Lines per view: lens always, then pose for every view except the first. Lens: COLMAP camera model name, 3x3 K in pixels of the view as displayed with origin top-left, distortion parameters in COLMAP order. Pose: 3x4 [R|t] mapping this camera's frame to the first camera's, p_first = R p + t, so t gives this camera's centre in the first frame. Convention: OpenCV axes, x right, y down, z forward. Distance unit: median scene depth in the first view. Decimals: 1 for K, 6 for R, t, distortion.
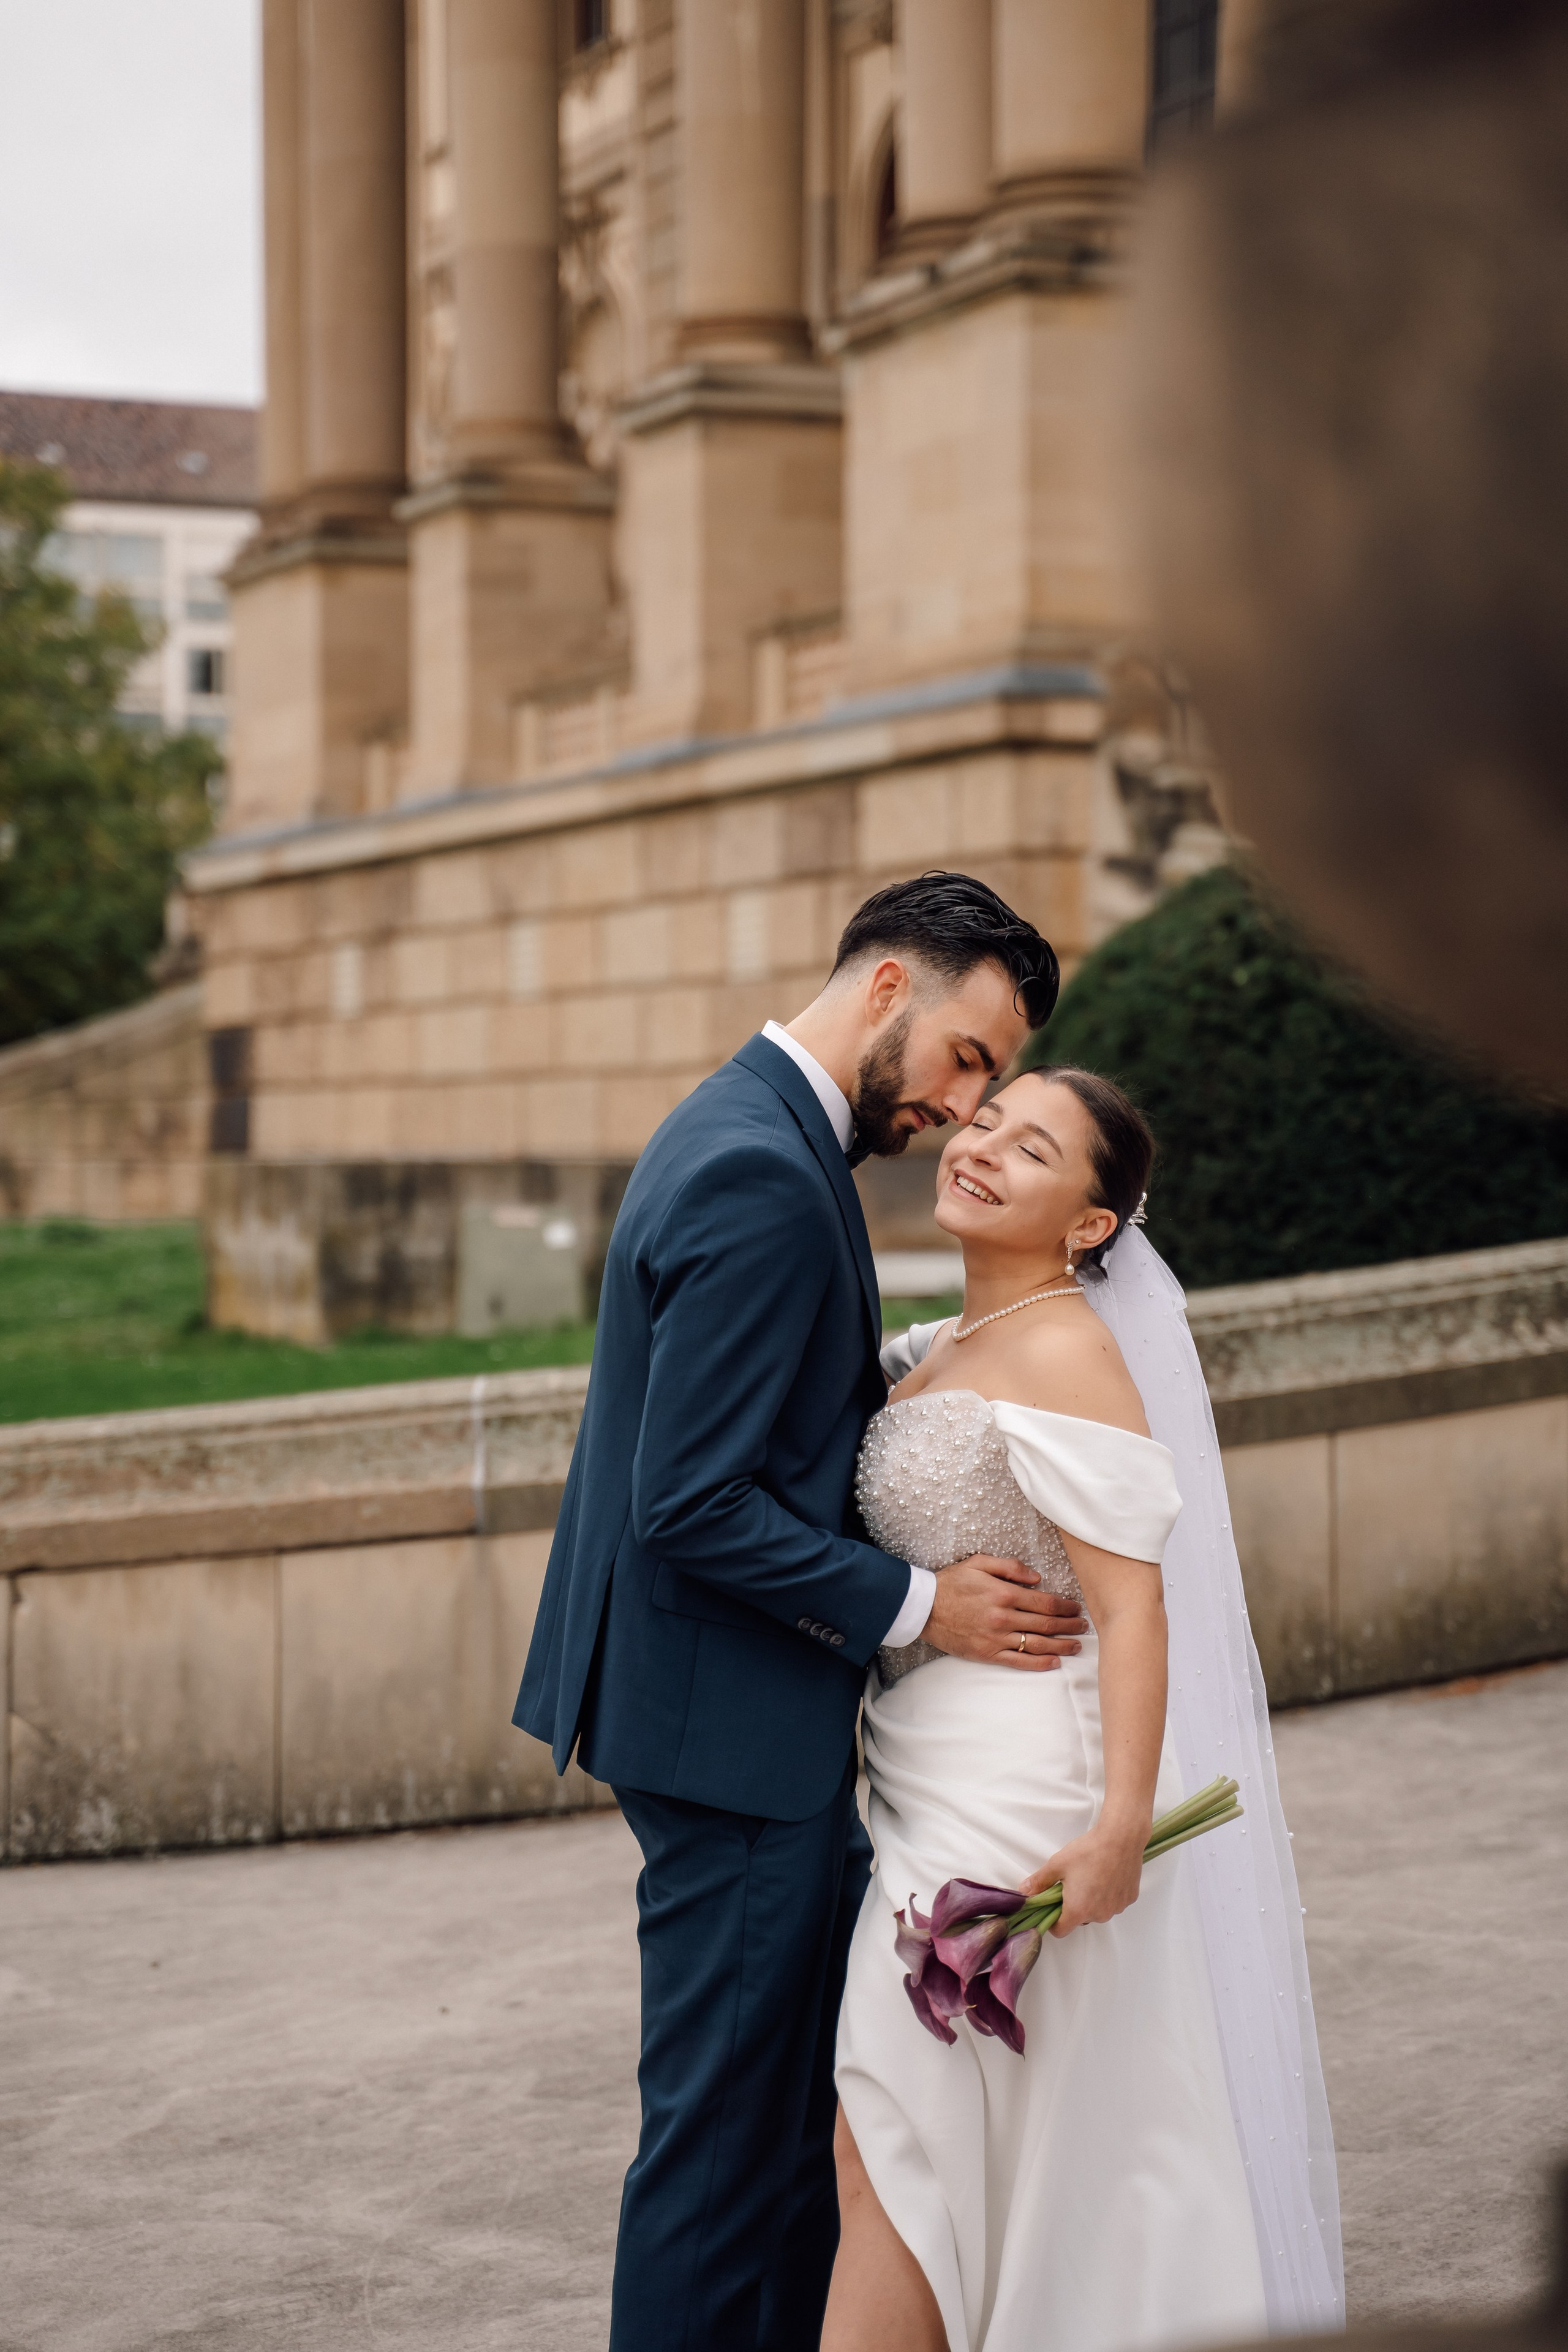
lens RADIAL K [[5040.7, 0, 784.0], [0, 5040.7, 1176.0], [0, 0, 1]] dist [0.371065, 0.040628]
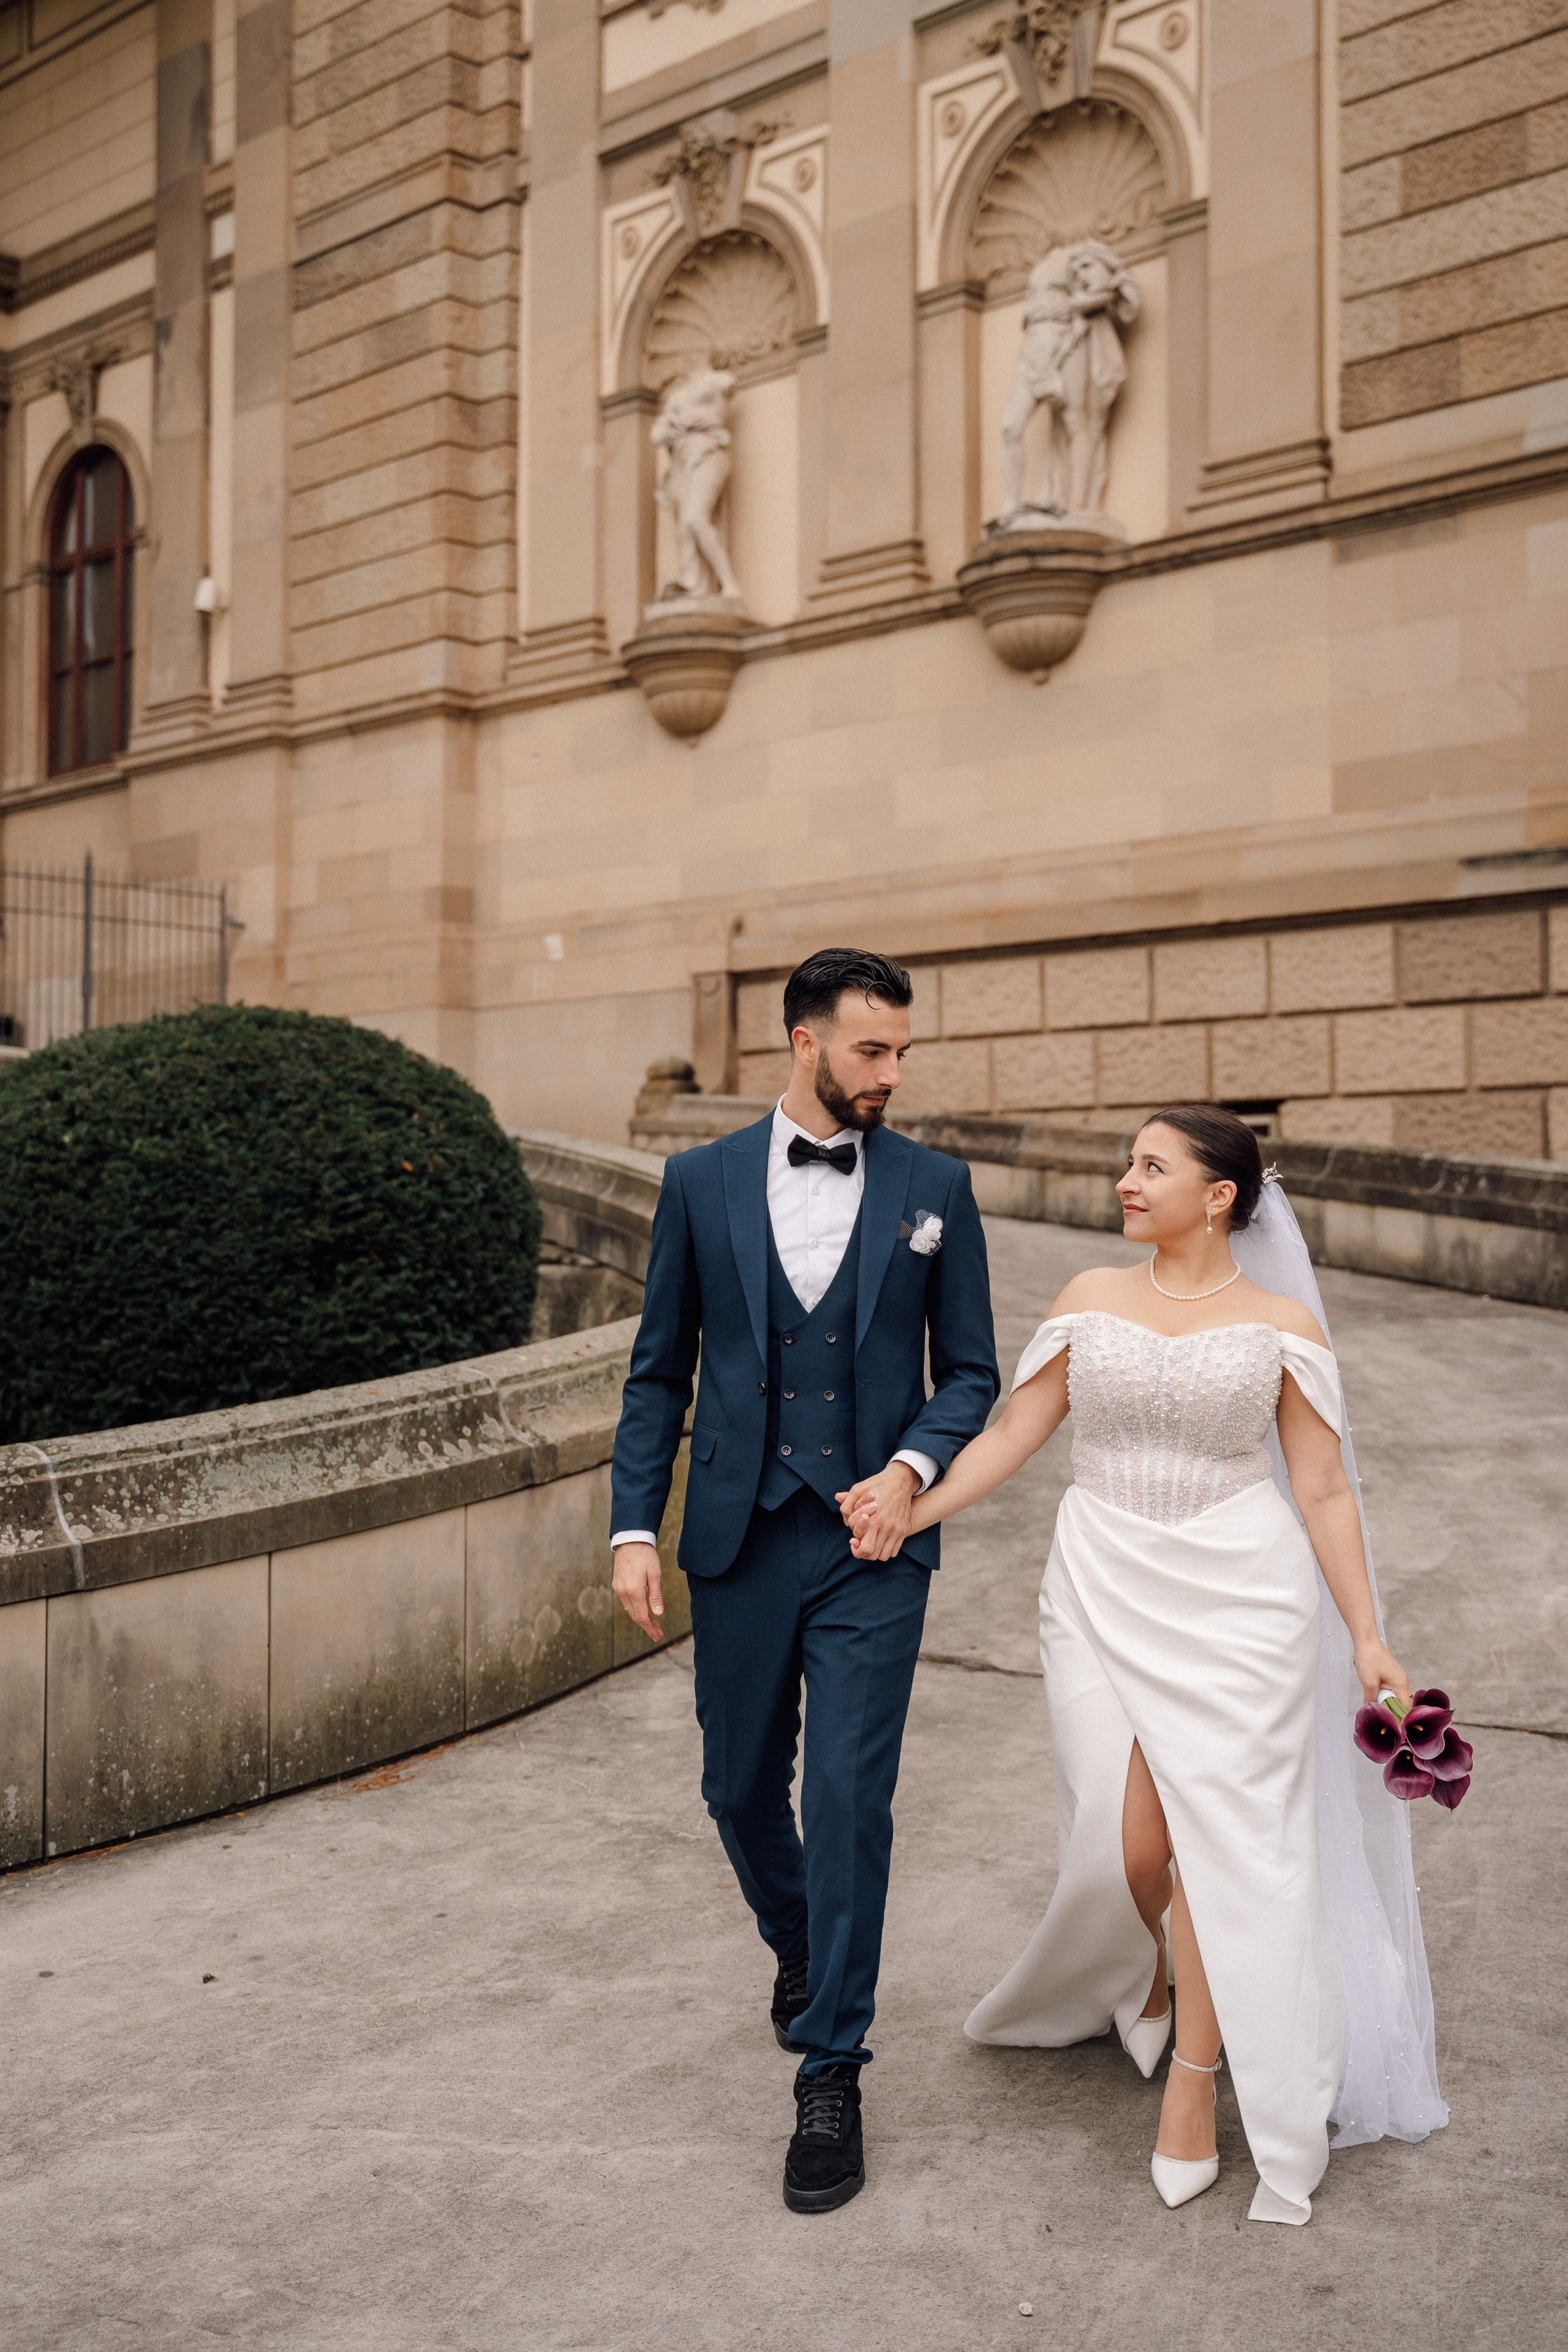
lens RADIAL K [[3029.3, 0, 784.0], [0, 3029.3, 1176.0], [0, 0, 1]] dist [-0.148247, 0.577225]
pose [[0.933885, 0.013356, 0.357324, -0.018318], [-0.001695, 0.999456, -0.032927, -0.007922], [-0.357569, 0.030145, 0.933400, 0.352464]]
